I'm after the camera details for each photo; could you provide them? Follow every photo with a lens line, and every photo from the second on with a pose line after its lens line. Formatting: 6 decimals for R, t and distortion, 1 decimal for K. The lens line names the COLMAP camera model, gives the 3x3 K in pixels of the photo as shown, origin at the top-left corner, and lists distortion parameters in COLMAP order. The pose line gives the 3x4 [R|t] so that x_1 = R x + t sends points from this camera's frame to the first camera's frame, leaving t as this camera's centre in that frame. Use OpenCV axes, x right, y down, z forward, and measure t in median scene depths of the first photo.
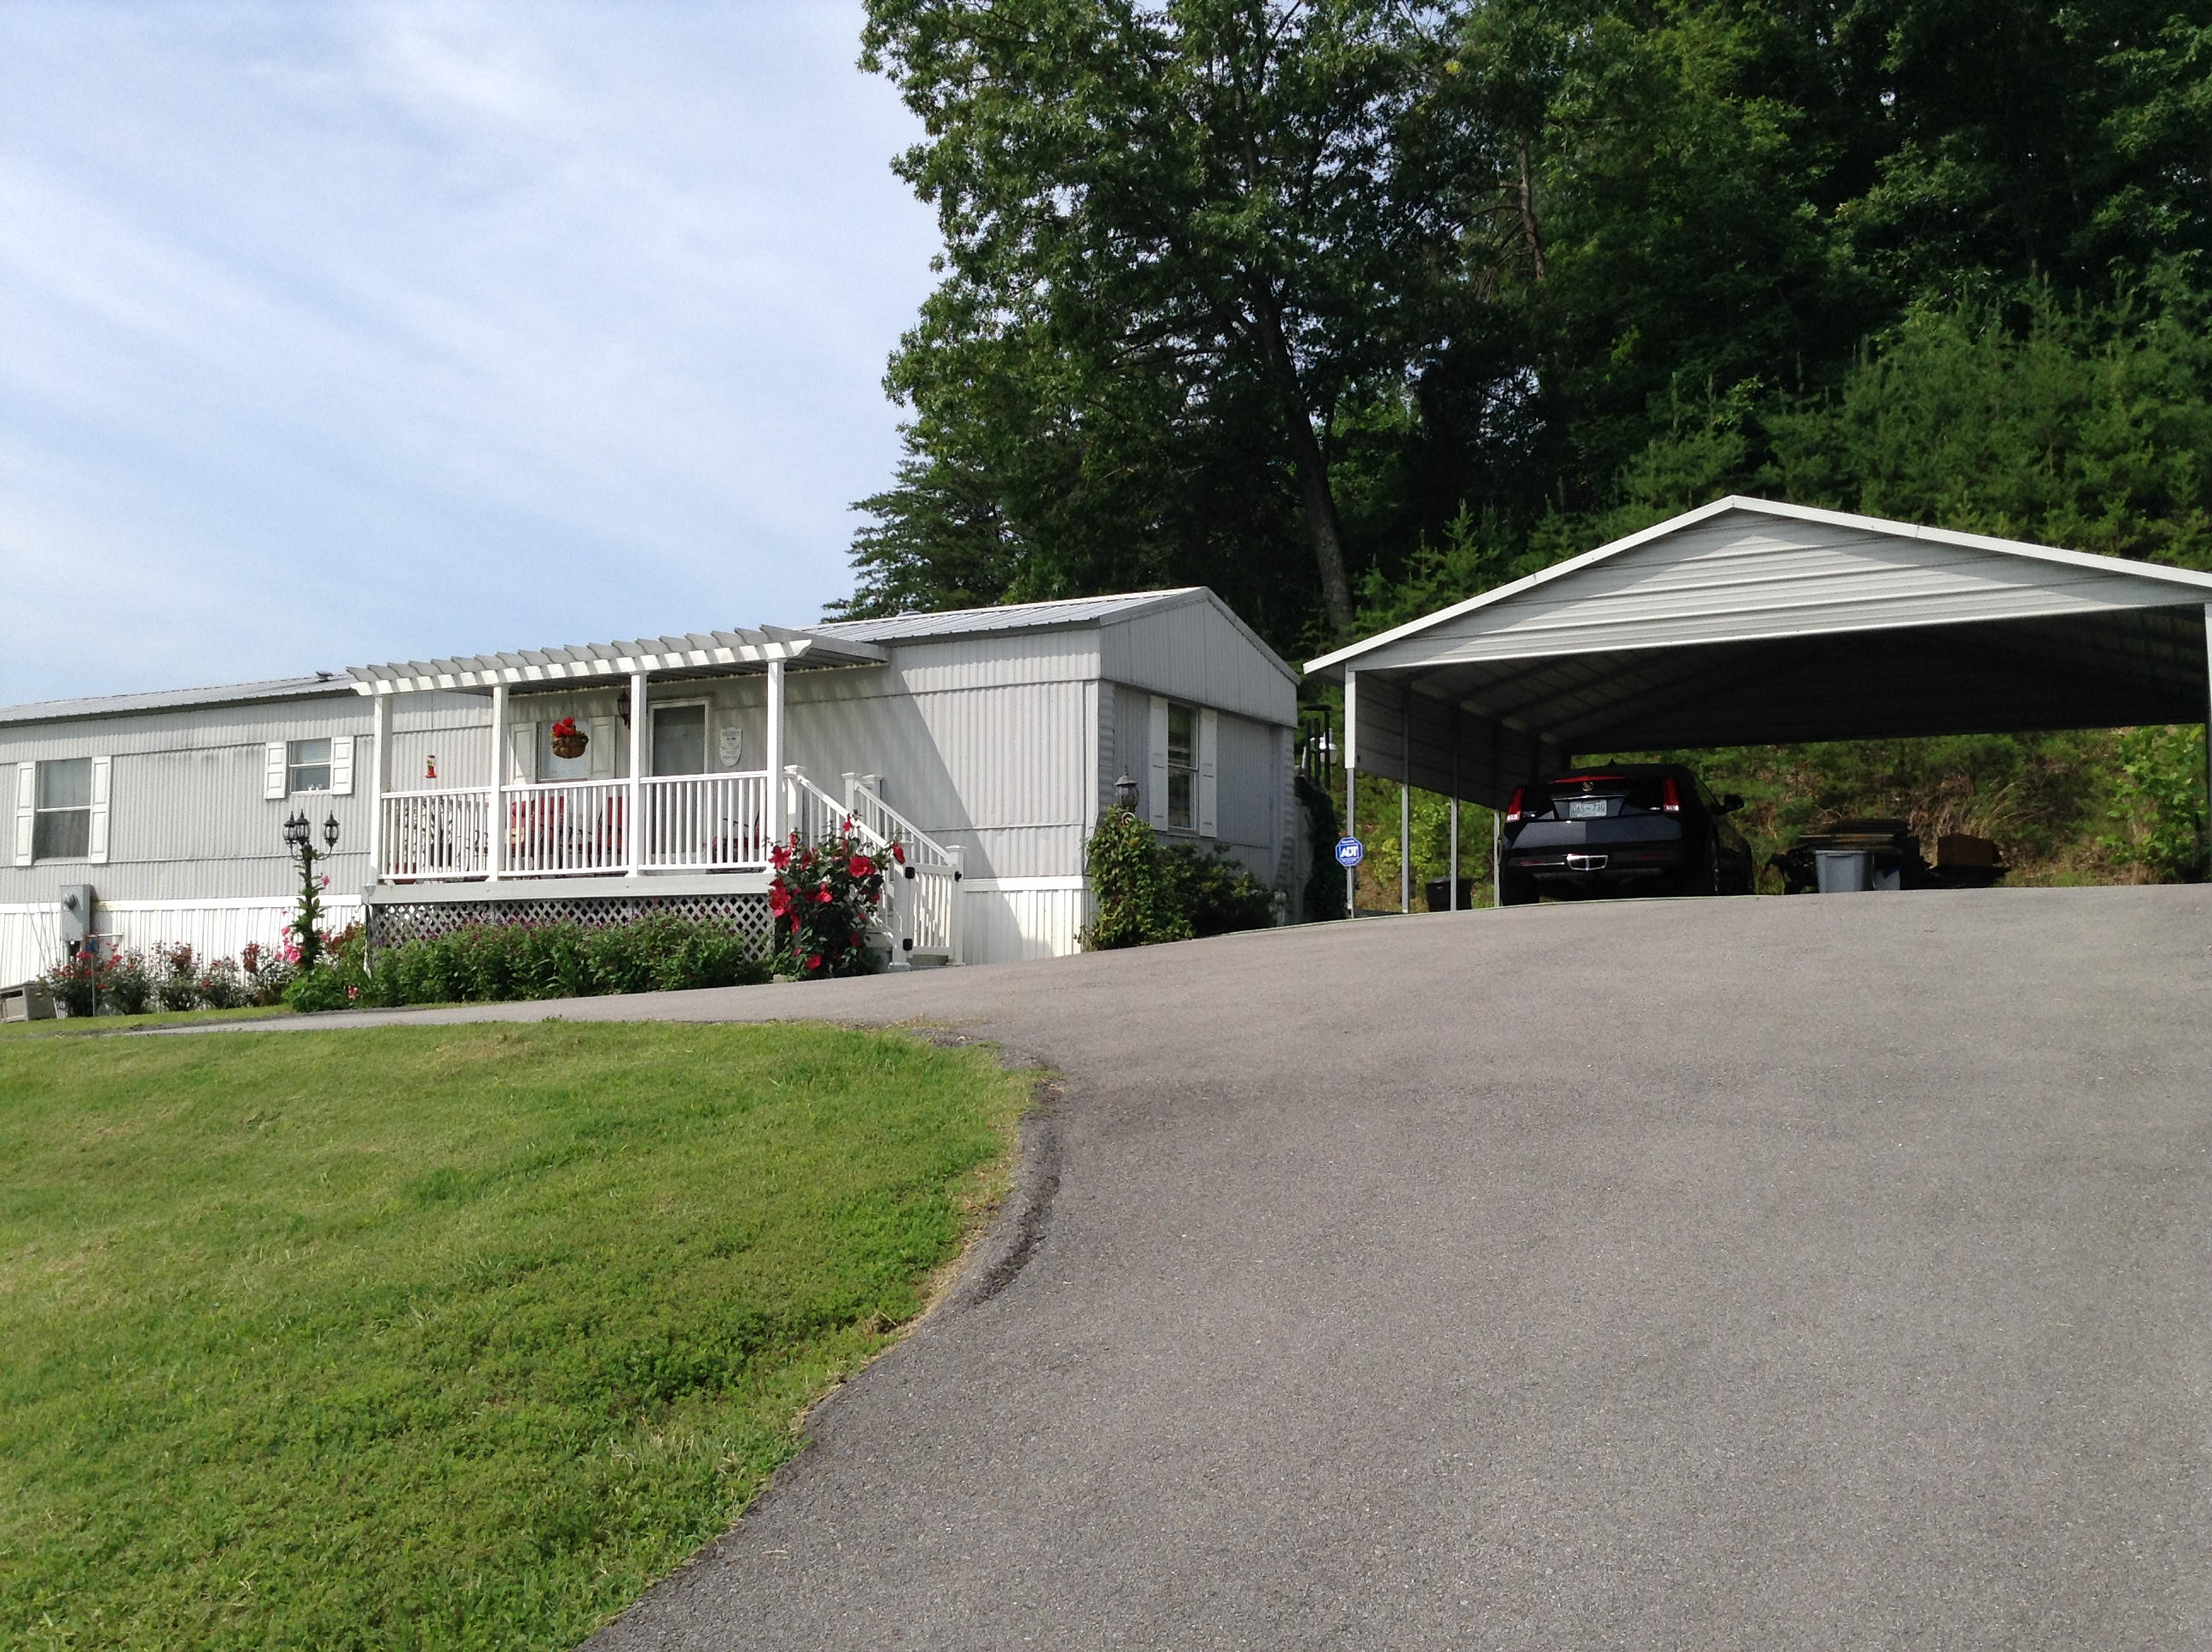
lens RADIAL K [[2077.1, 0, 1101.8], [0, 2077.1, 855.1], [0, 0, 1]] dist [0.187840, -0.346893]
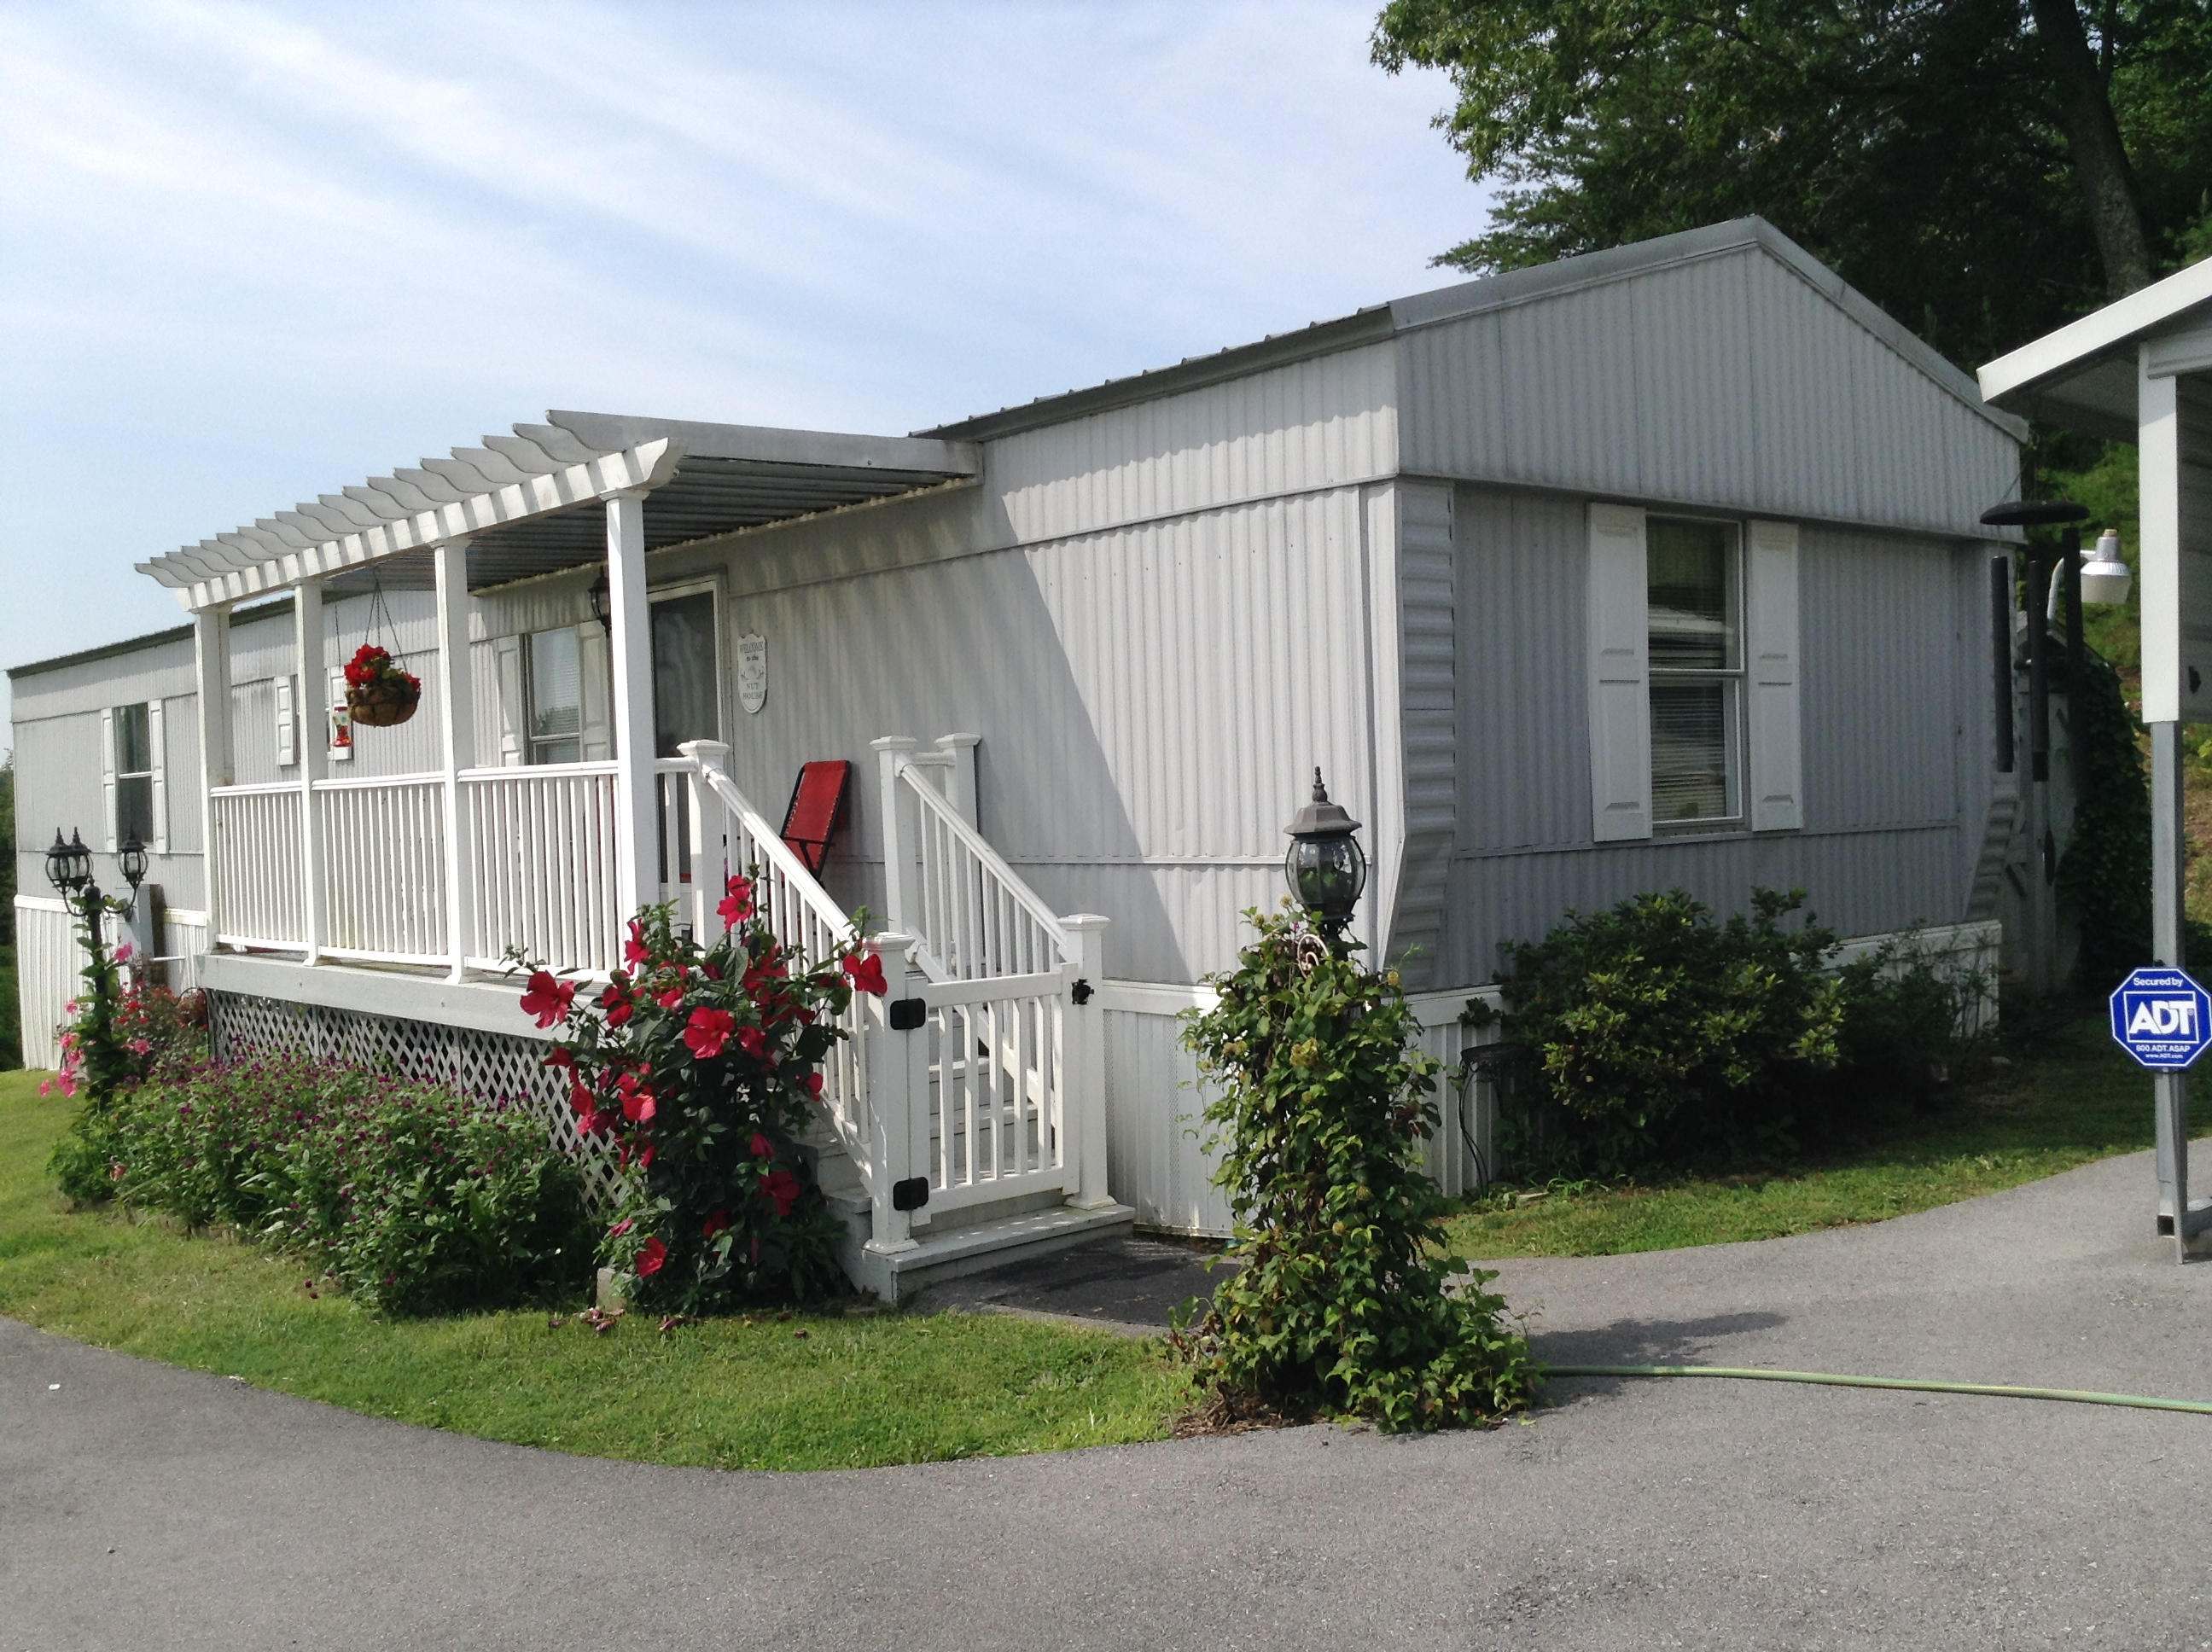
lens RADIAL K [[2077.1, 0, 1101.8], [0, 2077.1, 855.1], [0, 0, 1]] dist [0.187840, -0.346893]
pose [[0.941202, -0.020439, -0.337225, 0.070408], [0.050211, 0.995545, 0.079802, -0.047170], [0.334092, -0.092042, 0.938036, 0.590765]]
